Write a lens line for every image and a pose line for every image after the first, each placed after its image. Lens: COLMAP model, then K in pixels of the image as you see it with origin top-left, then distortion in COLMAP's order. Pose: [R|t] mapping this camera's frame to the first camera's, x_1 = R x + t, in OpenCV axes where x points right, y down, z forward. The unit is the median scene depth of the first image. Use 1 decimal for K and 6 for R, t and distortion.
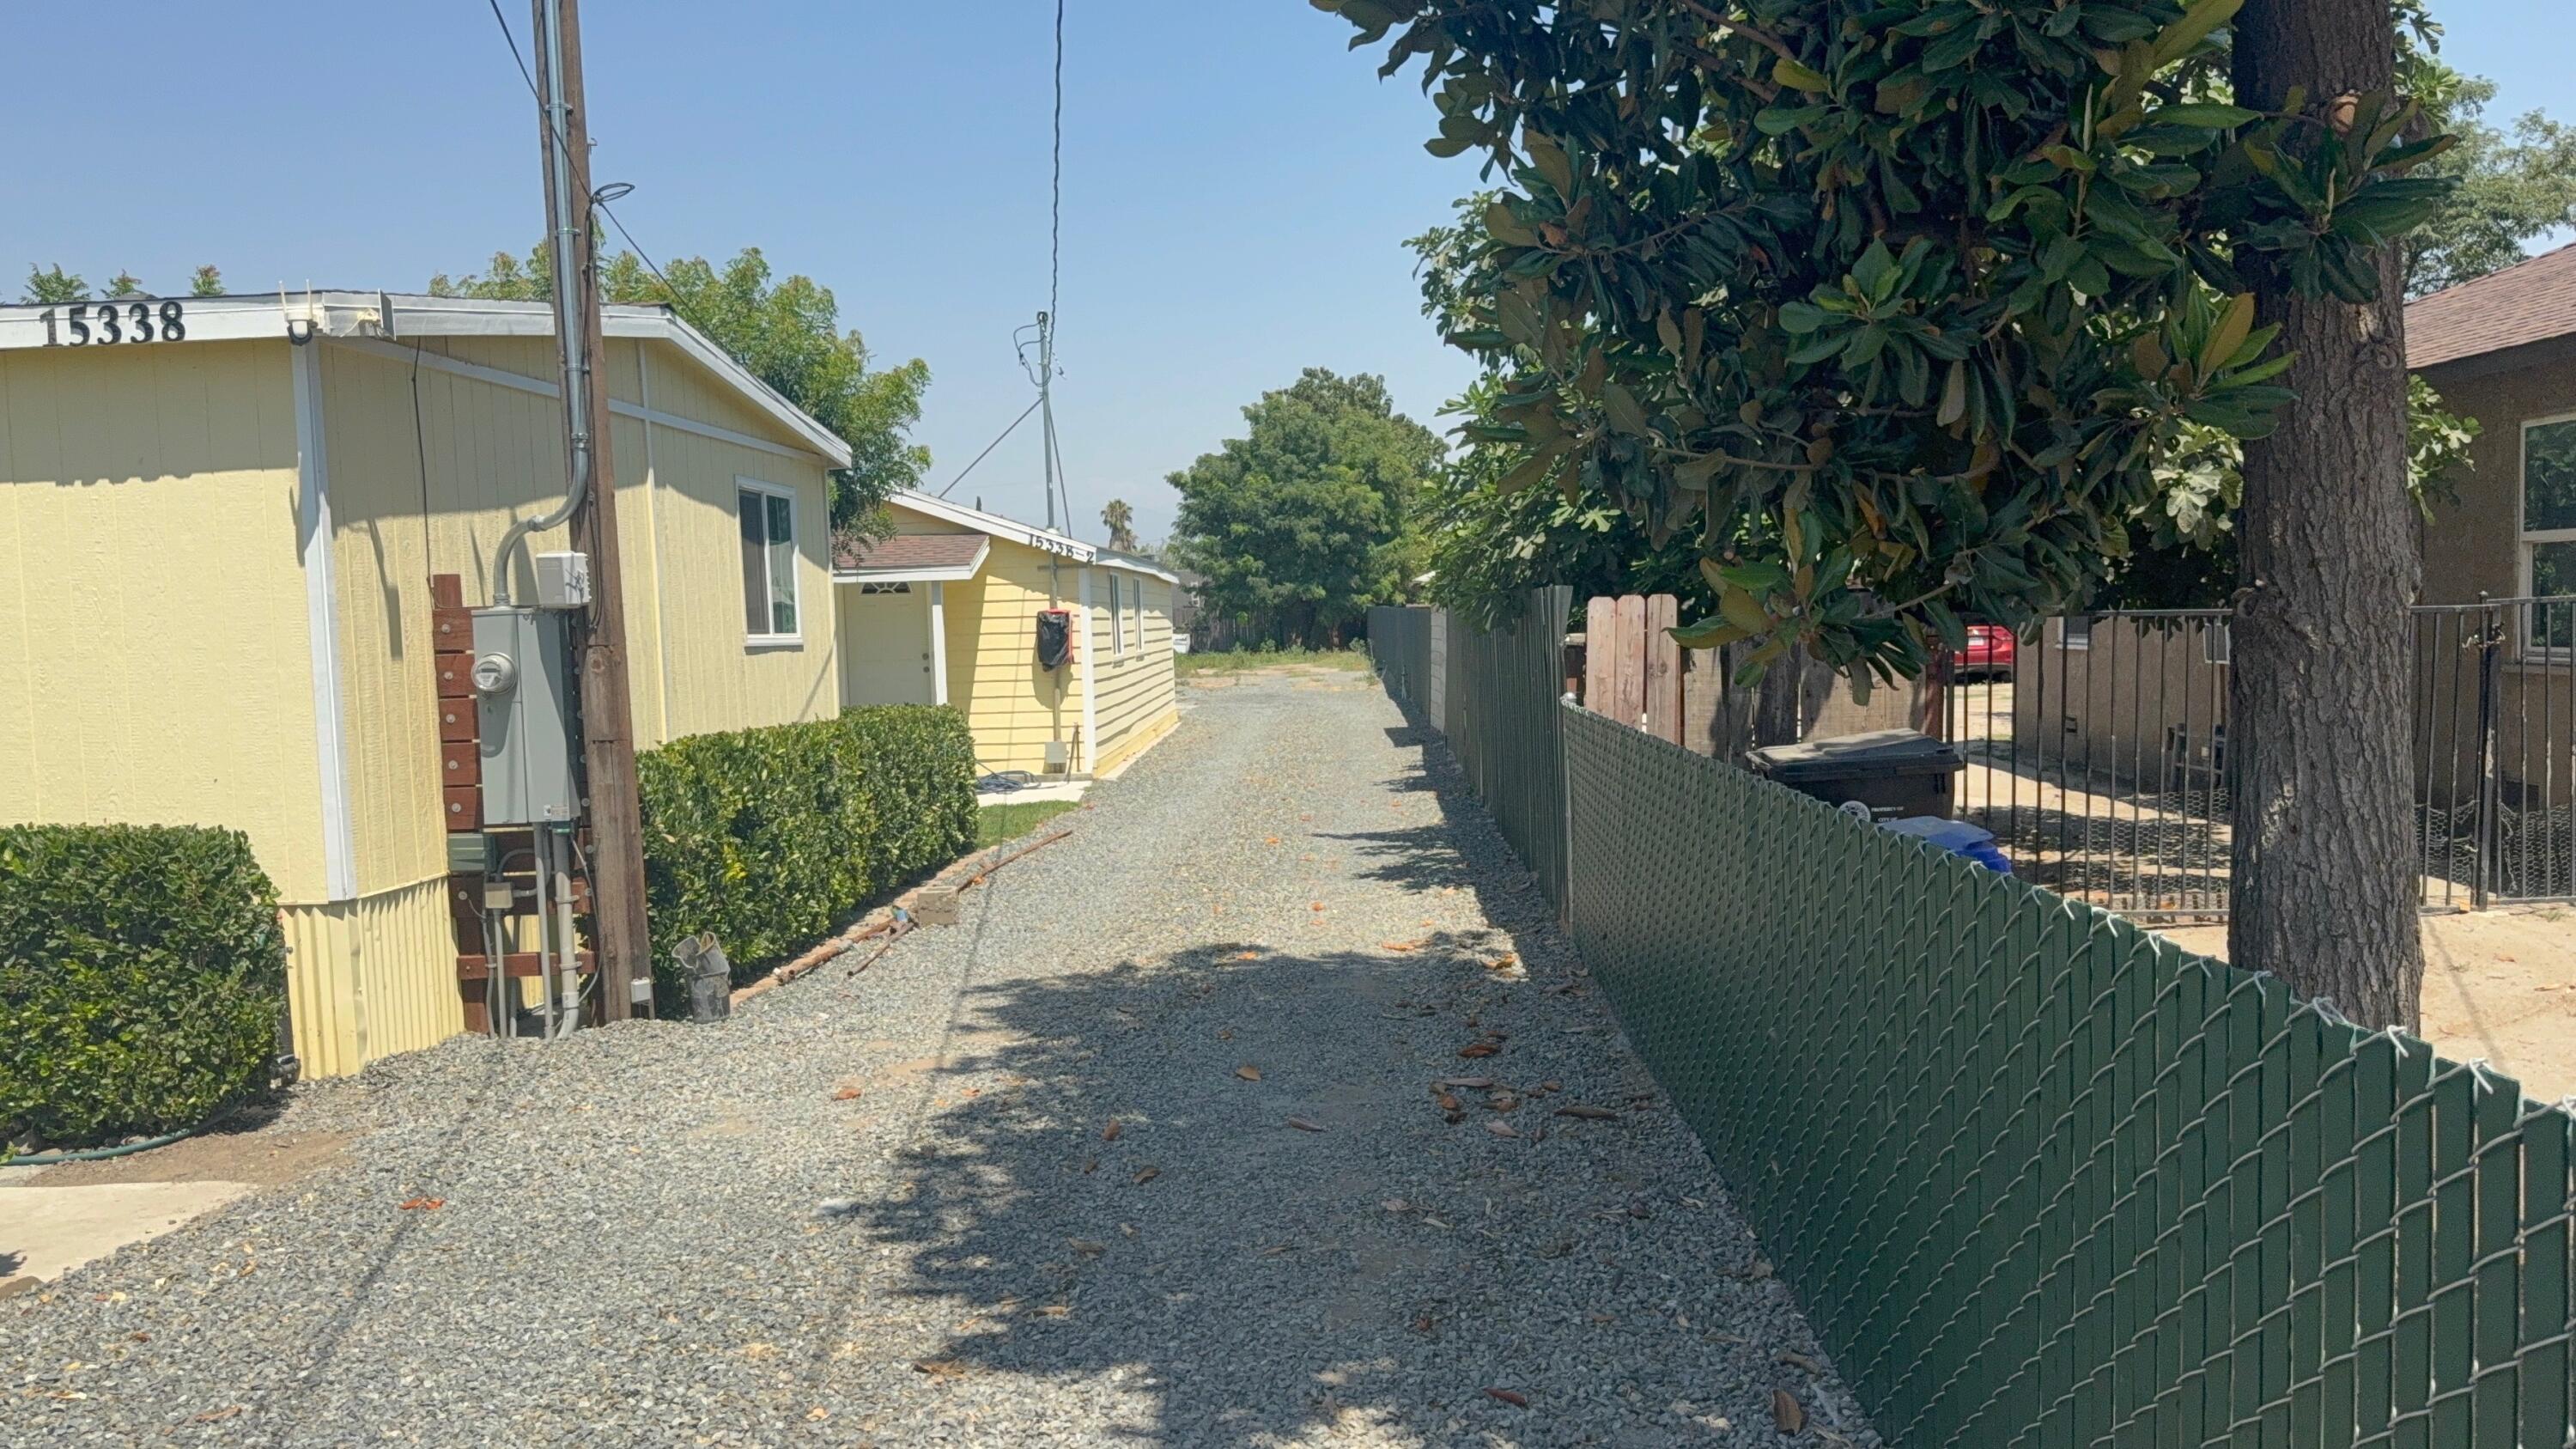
lens RADIAL K [[2049.6, 0, 1288.1], [0, 2049.6, 726.0], [0, 0, 1]] dist [0.062643, -0.081677]
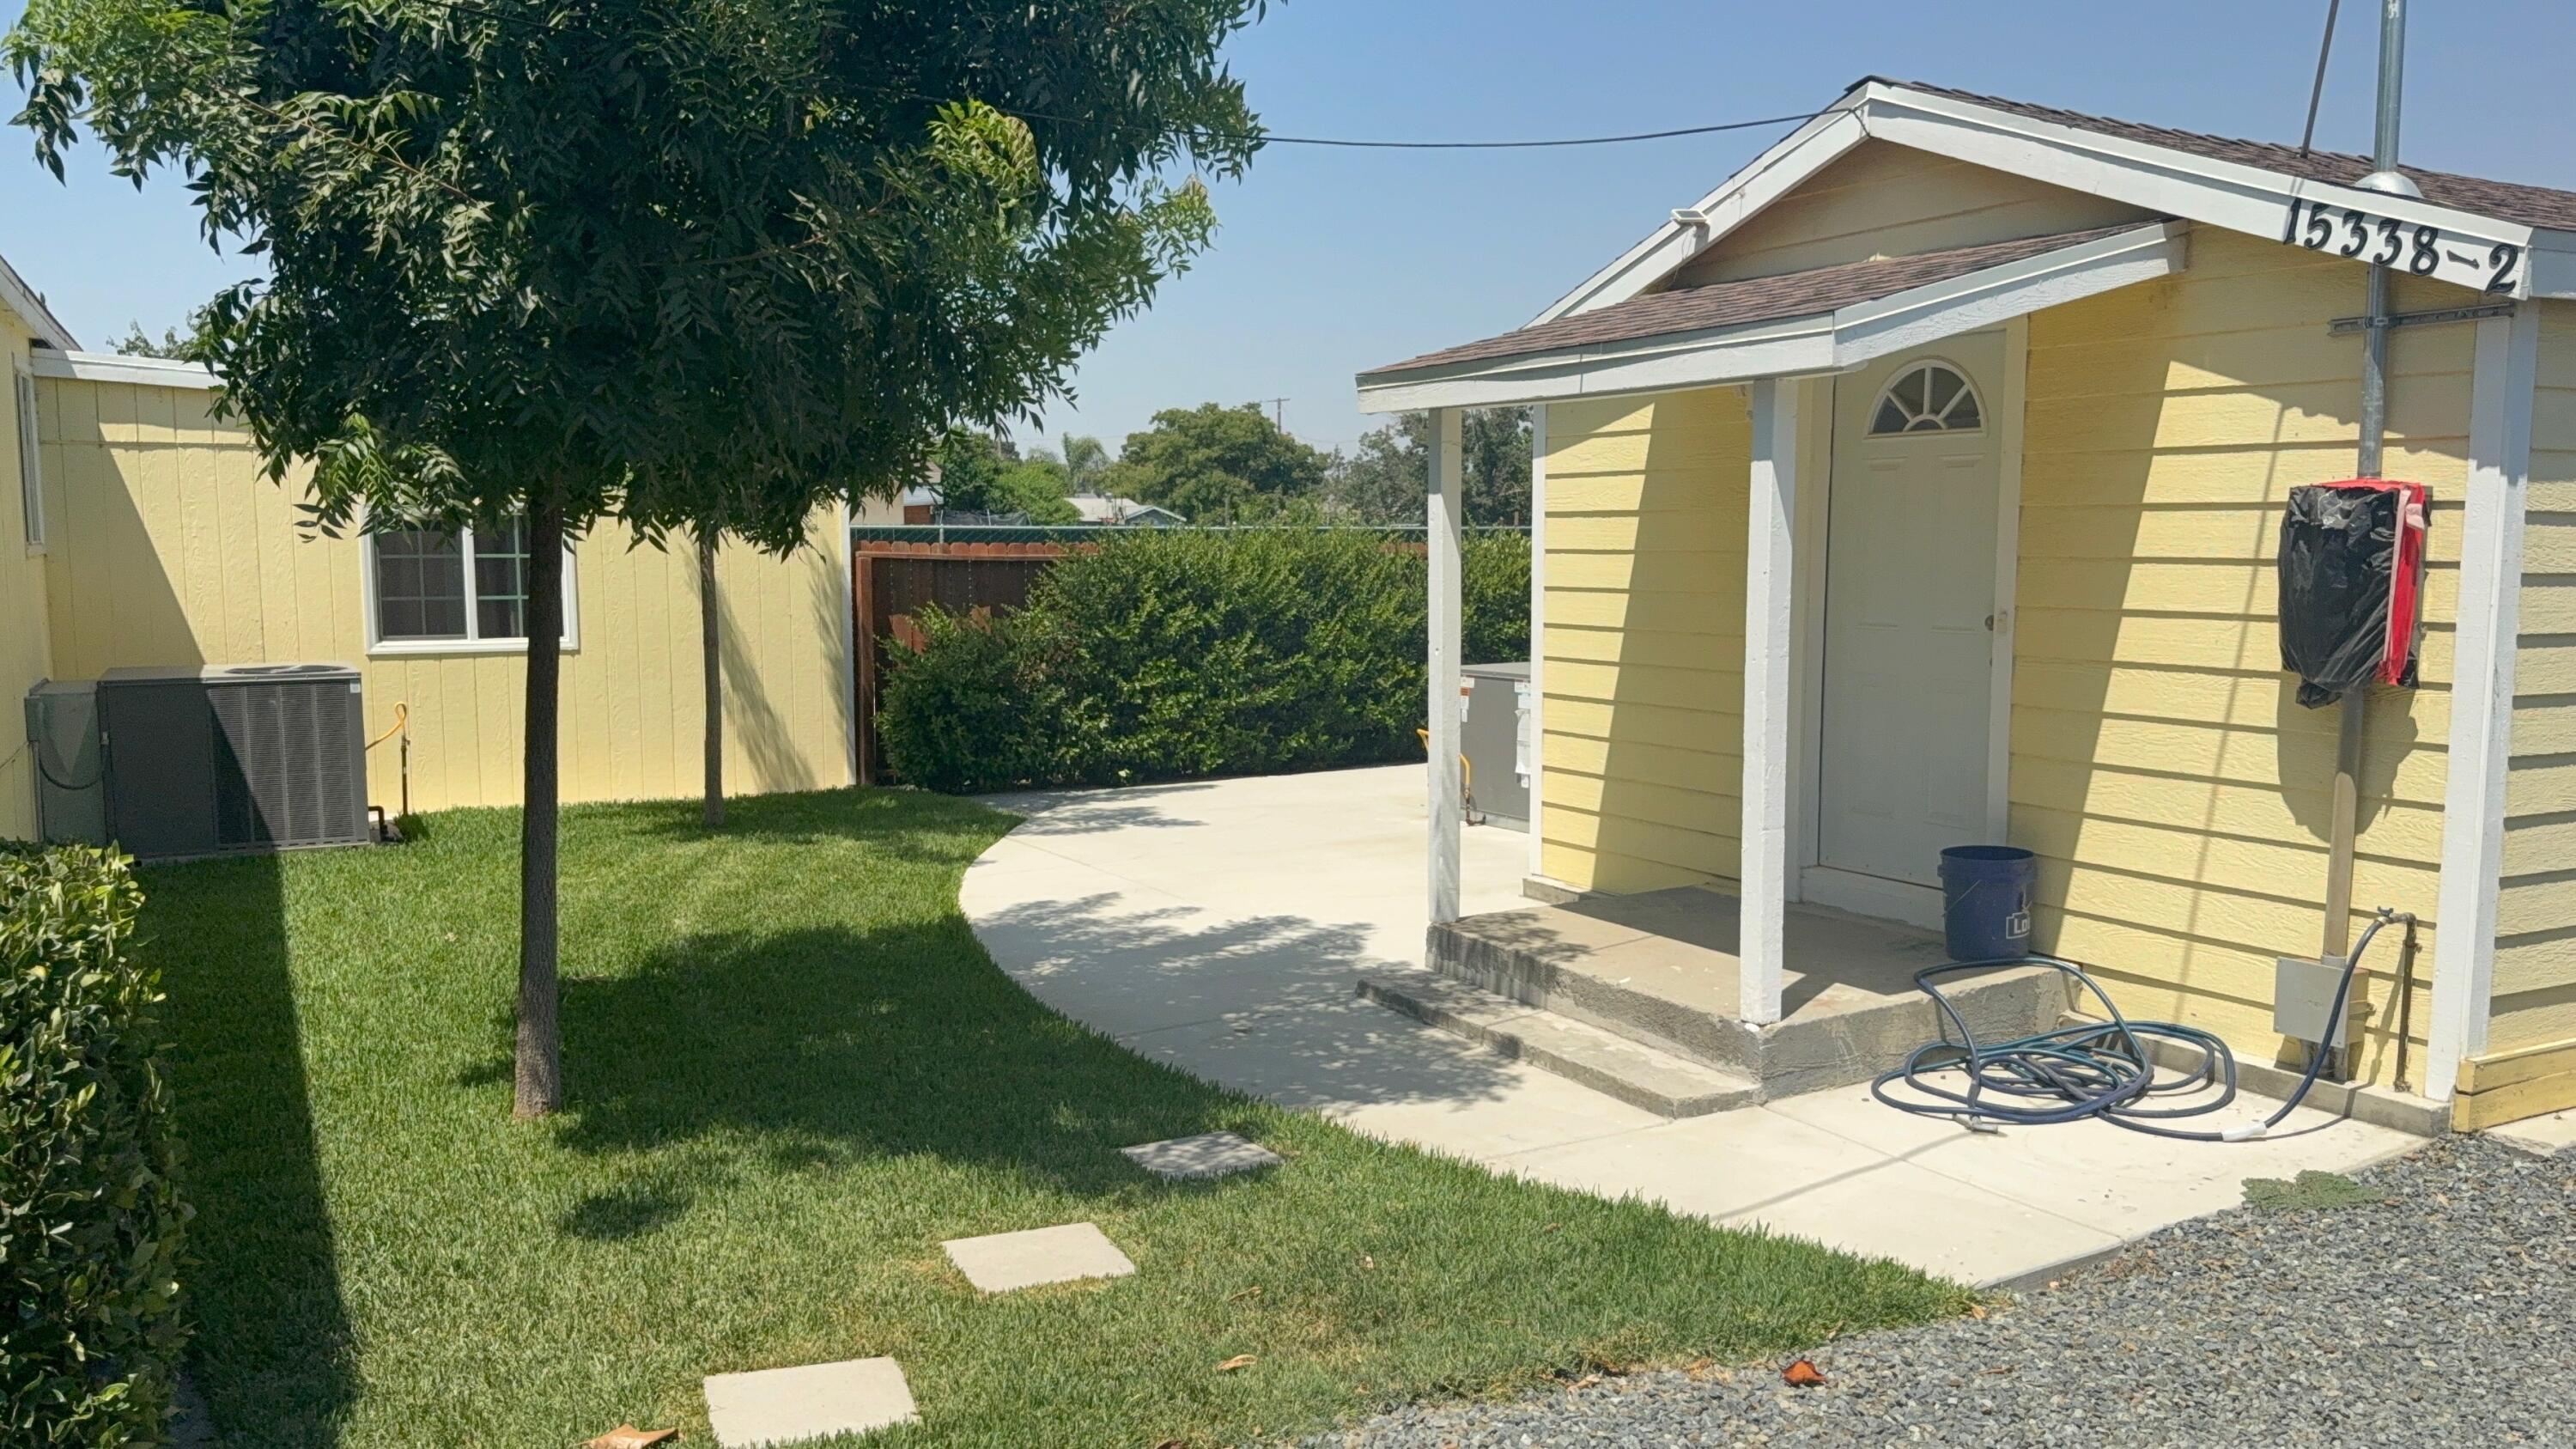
lens RADIAL K [[2049.6, 0, 1290.0], [0, 2049.6, 731.5], [0, 0, 1]] dist [0.062643, -0.081677]
pose [[0.532122, 0.115588, -0.838741, 0.042589], [-0.093040, 0.992621, 0.077767, -0.031879], [0.841540, 0.036654, 0.538949, 0.732289]]
